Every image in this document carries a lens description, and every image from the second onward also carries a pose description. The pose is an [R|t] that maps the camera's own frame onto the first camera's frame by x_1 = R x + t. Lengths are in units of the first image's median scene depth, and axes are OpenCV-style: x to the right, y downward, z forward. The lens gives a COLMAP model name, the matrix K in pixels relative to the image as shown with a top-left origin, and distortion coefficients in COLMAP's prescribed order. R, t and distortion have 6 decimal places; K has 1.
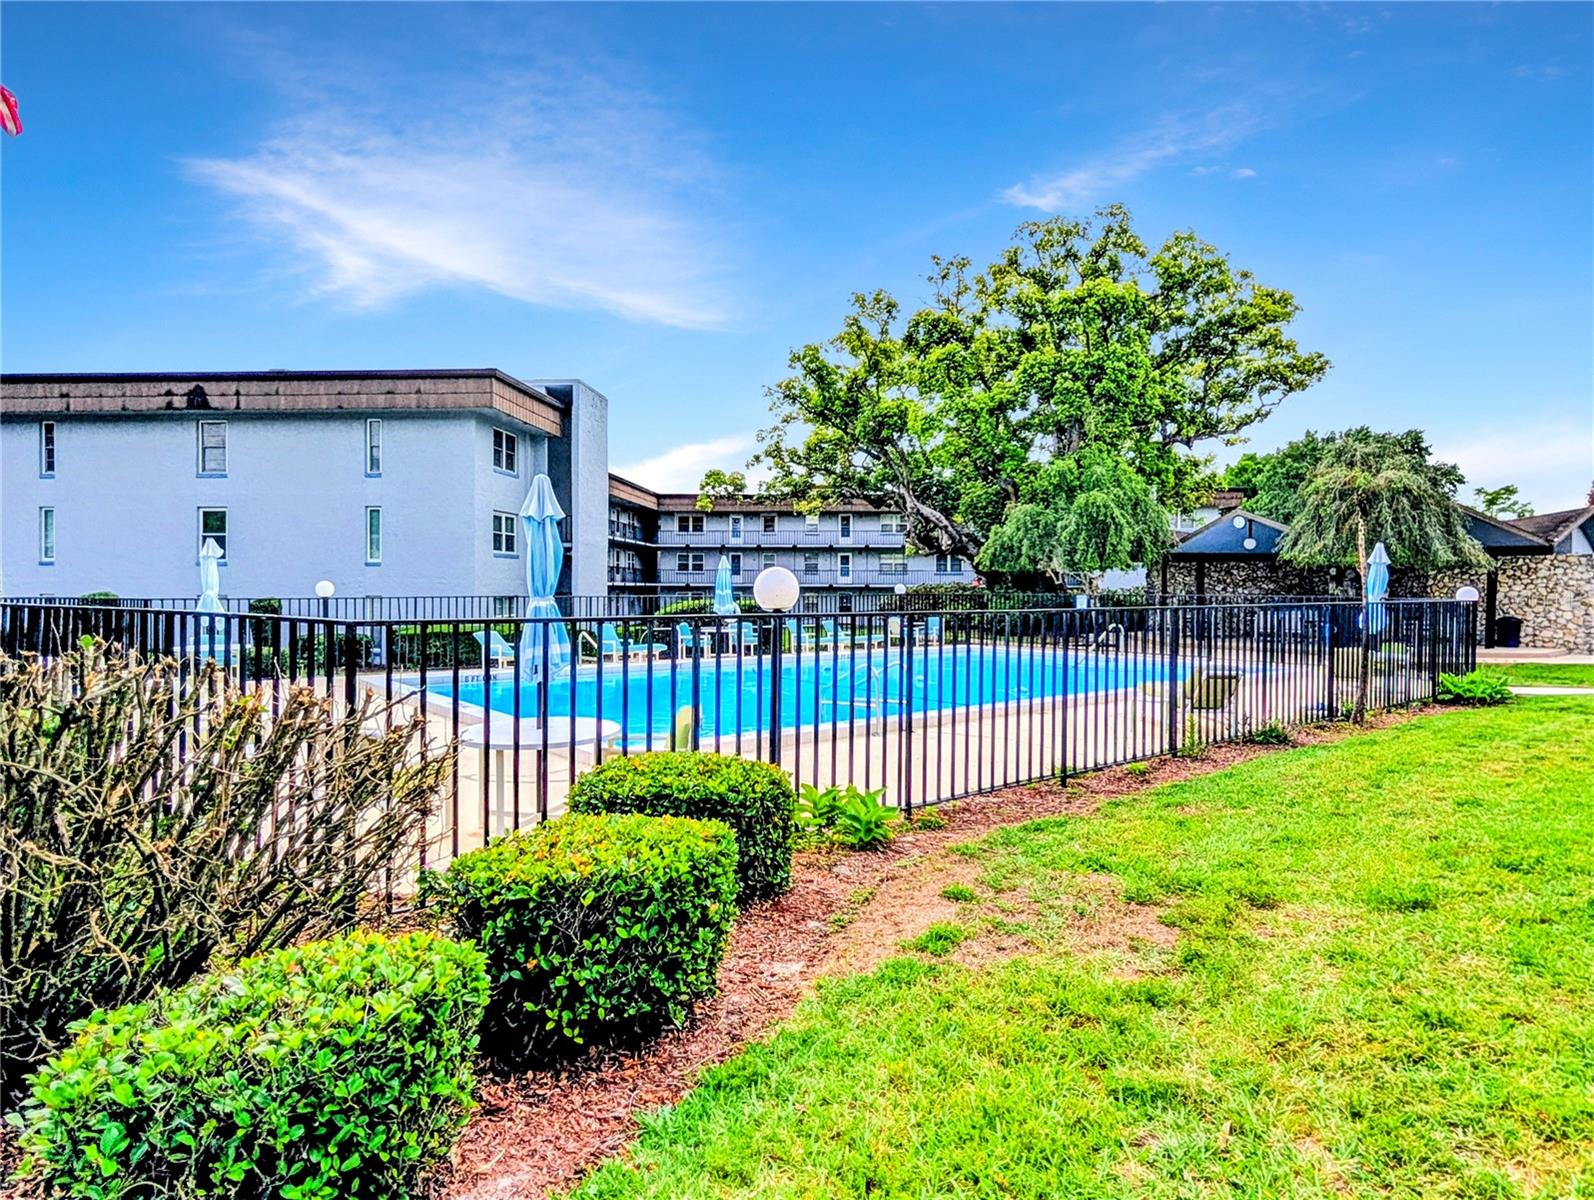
lens RADIAL K [[561.1, 0, 797.0], [0, 561.1, 600.0], [0, 0, 1]] dist [0.001089, 0.000028]
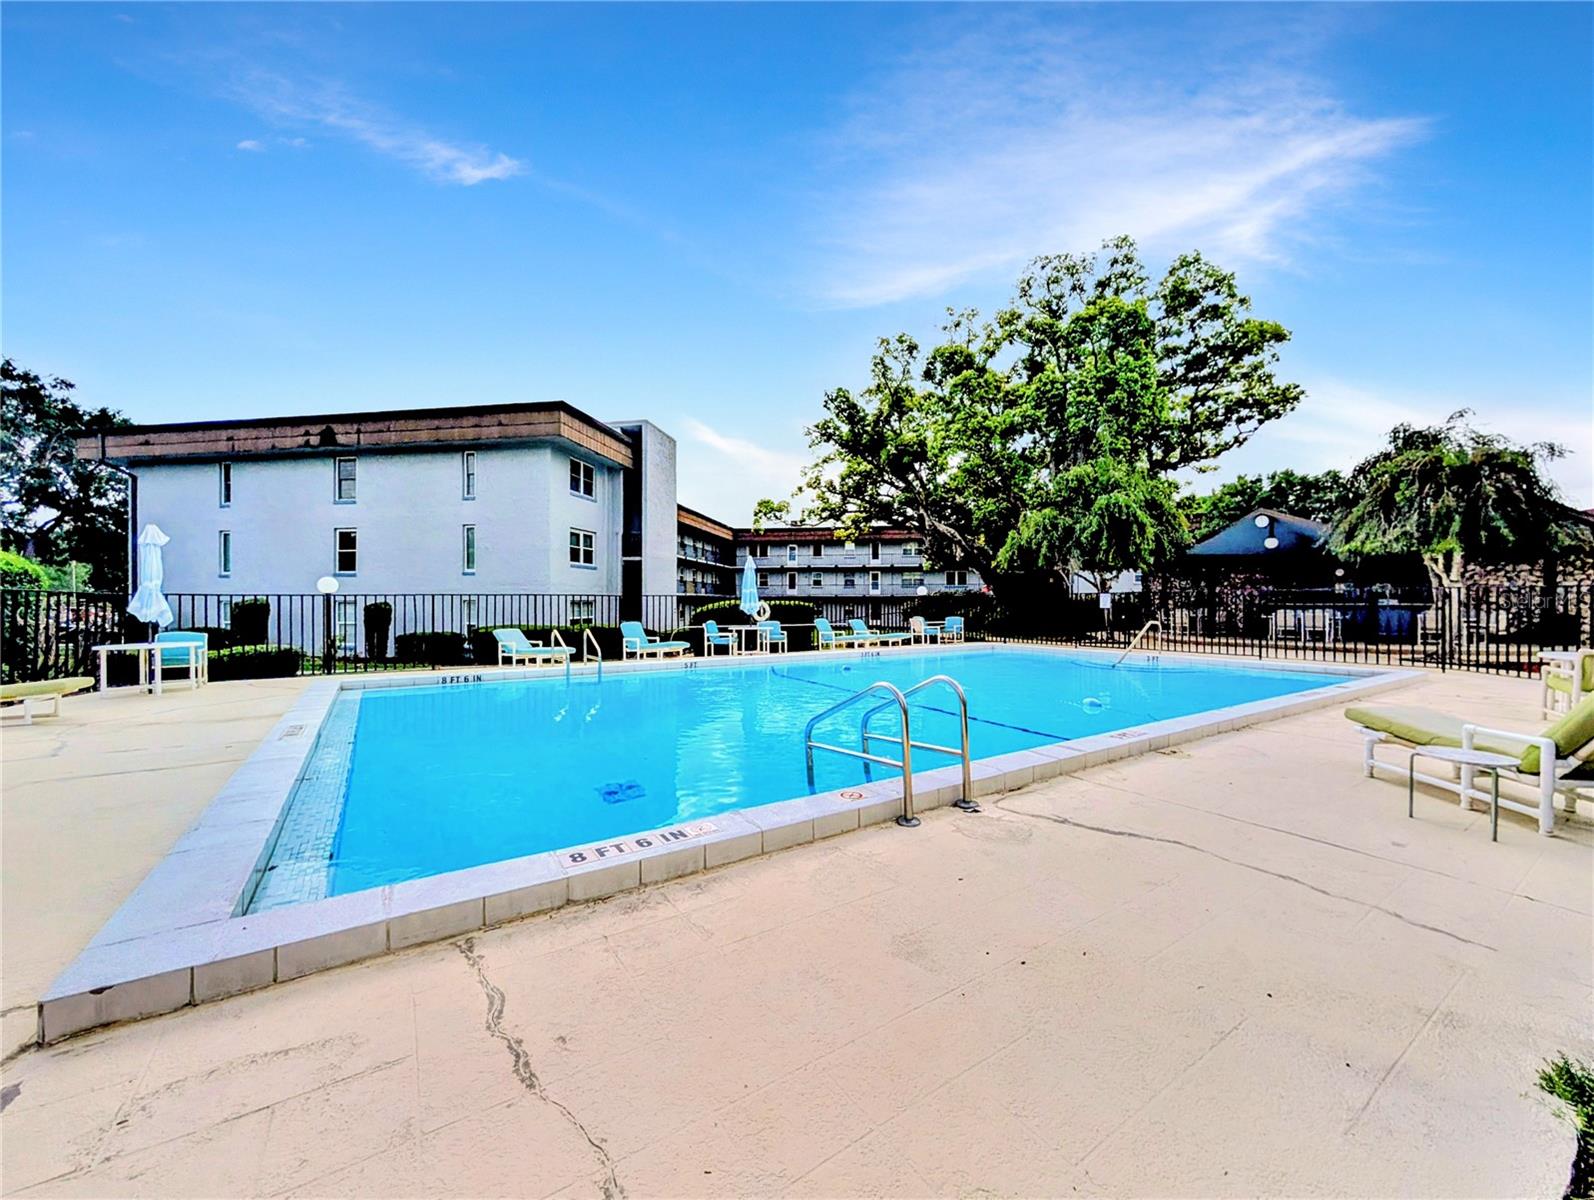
lens RADIAL K [[614.2, 0, 768.5], [0, 614.2, 592.0], [0, 0, 1]] dist [-0.001130, -0.000057]
pose [[0.997495, -0.005035, -0.070563, -0.039587], [0.004851, 0.999984, -0.002788, -0.021498], [0.070576, 0.002439, 0.997503, -0.286651]]
